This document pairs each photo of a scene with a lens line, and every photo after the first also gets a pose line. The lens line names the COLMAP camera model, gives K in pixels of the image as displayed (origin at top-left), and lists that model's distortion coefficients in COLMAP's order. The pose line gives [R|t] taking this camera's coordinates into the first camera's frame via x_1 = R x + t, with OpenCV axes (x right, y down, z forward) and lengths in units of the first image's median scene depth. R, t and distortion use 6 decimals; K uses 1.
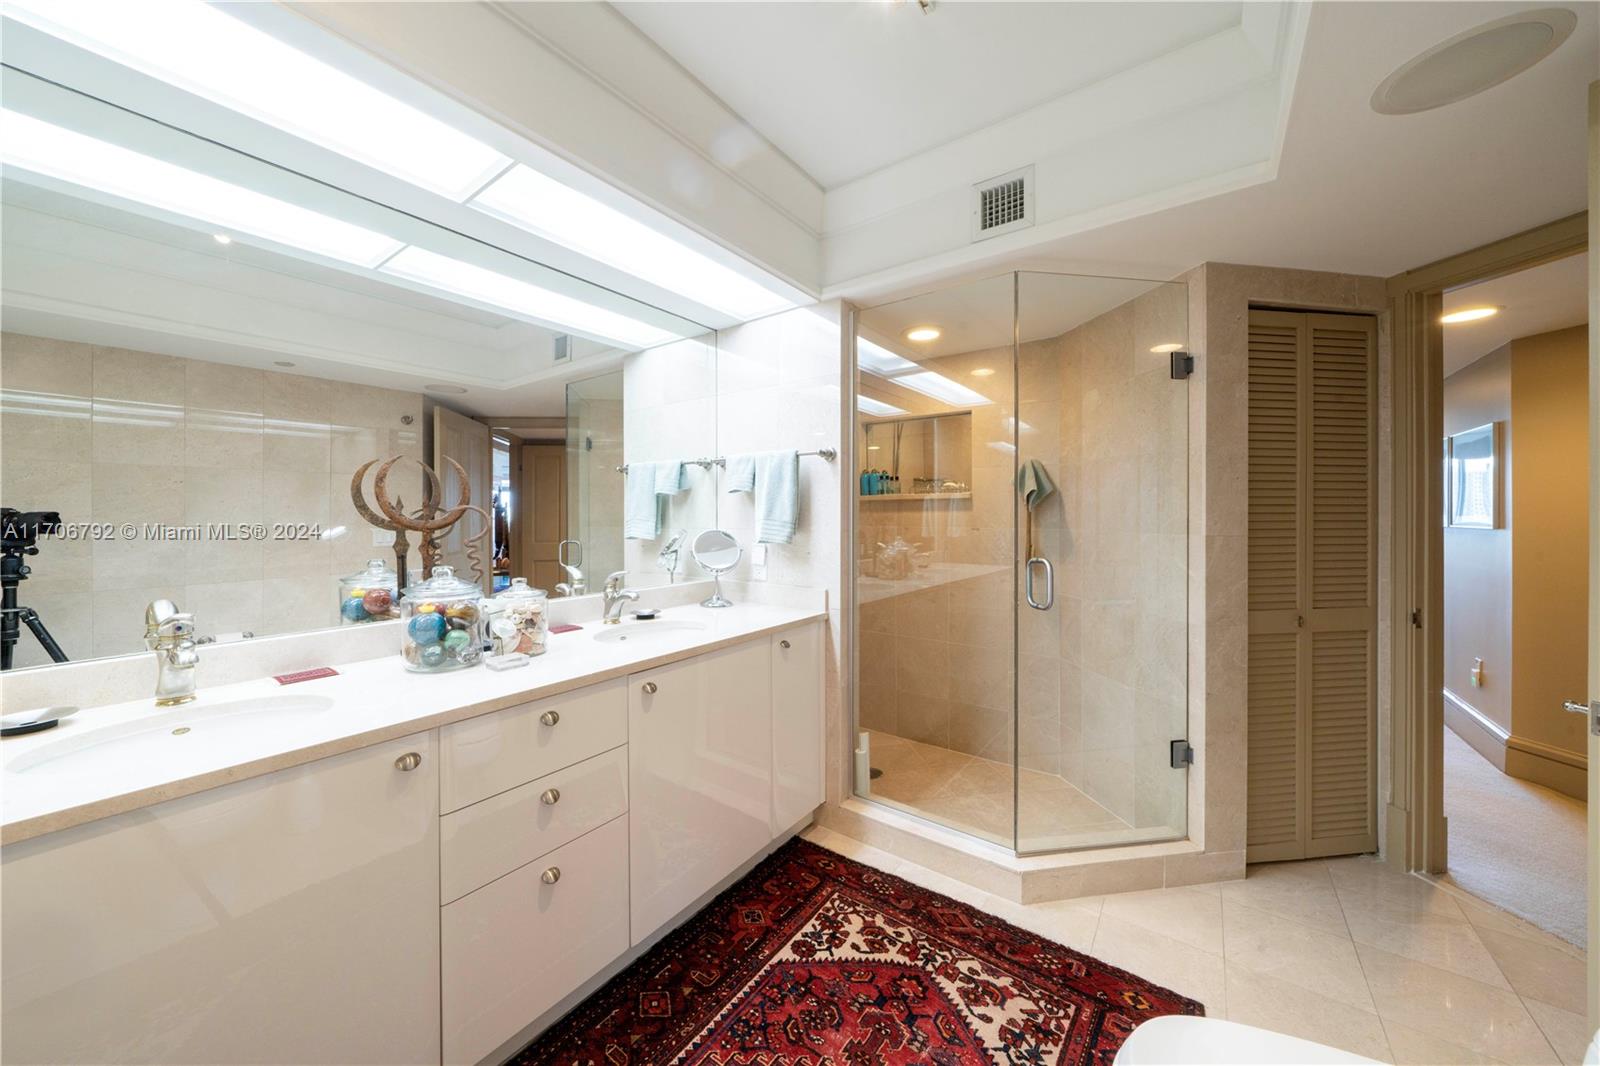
lens RADIAL K [[547.3, 0, 801.4], [0, 547.3, 527.8], [0, 0, 1]] dist [-0.000522, -0.000031]
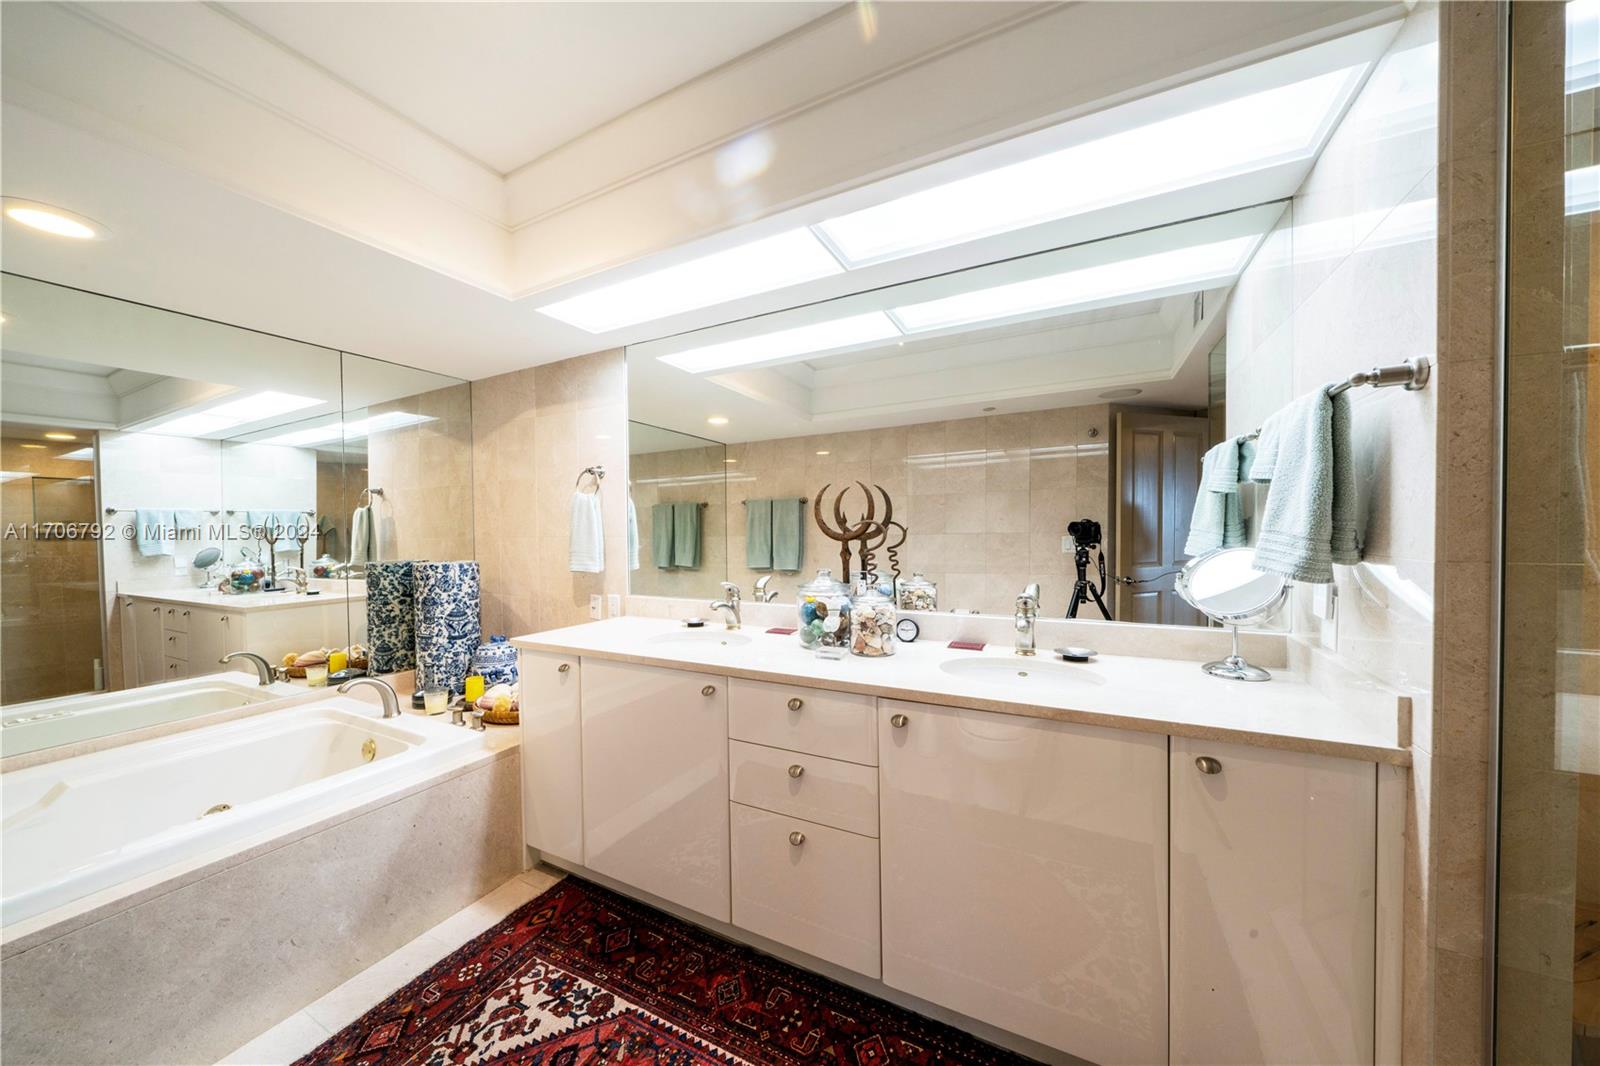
lens RADIAL K [[535.1, 0, 801.7], [0, 535.1, 537.2], [0, 0, 1]] dist [0.001208, 0.000053]
pose [[0.150493, 0.014504, -0.988505, 0.472513], [0.002480, 0.999884, 0.015049, -0.021216], [0.988608, -0.004716, 0.150440, 0.583203]]
